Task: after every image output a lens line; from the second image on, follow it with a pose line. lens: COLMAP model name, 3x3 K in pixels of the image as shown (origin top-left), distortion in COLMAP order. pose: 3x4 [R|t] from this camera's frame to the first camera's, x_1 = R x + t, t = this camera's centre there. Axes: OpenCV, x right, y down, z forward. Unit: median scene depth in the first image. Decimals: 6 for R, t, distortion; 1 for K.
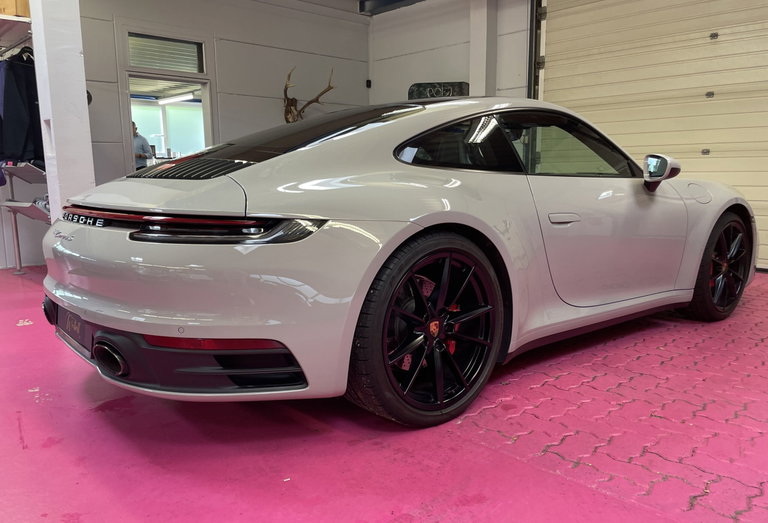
lens RADIAL K [[599.5, 0, 384.0], [0, 599.5, 261.5], [0, 0, 1]] dist [0.001880, -0.001972]
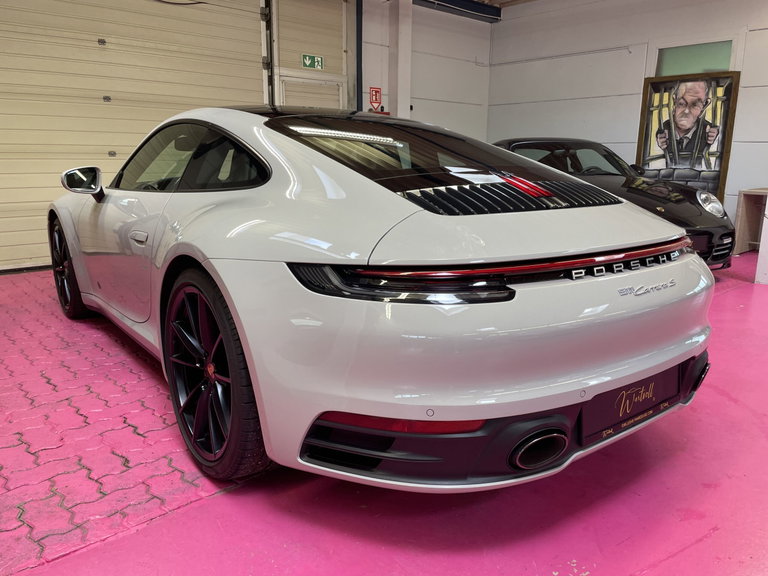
lens RADIAL K [[566.3, 0, 385.0], [0, 566.3, 285.3], [0, 0, 1]] dist [0.060932, -0.099881]
pose [[0.053493, -0.200779, 0.978175, -0.481344], [0.136326, 0.971874, 0.192030, -0.087825], [-0.989219, 0.123078, 0.079360, 0.485879]]
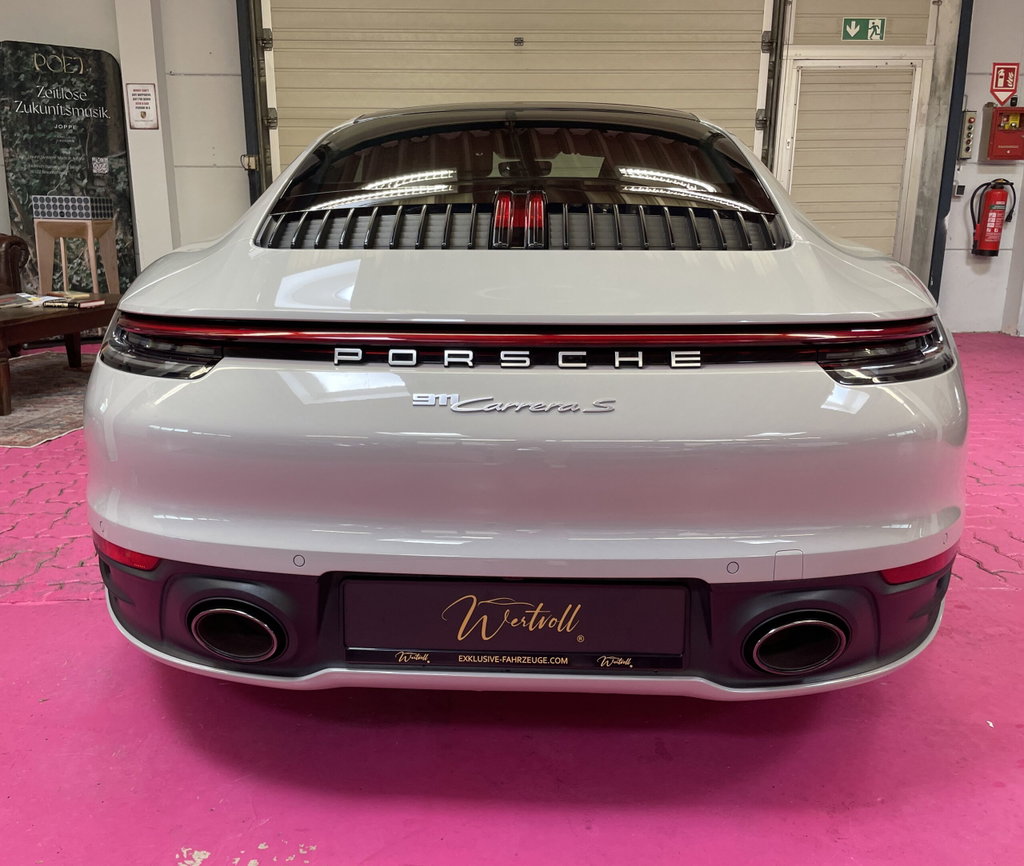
lens RADIAL K [[875.2, 0, 495.8], [0, 875.2, 430.9], [0, 0, 1]] dist [0.051579, -0.091135]
pose [[0.679623, -0.166397, 0.714440, -0.360500], [0.100092, 0.985859, 0.134398, -0.038748], [-0.726701, -0.019830, 0.686668, 0.236020]]
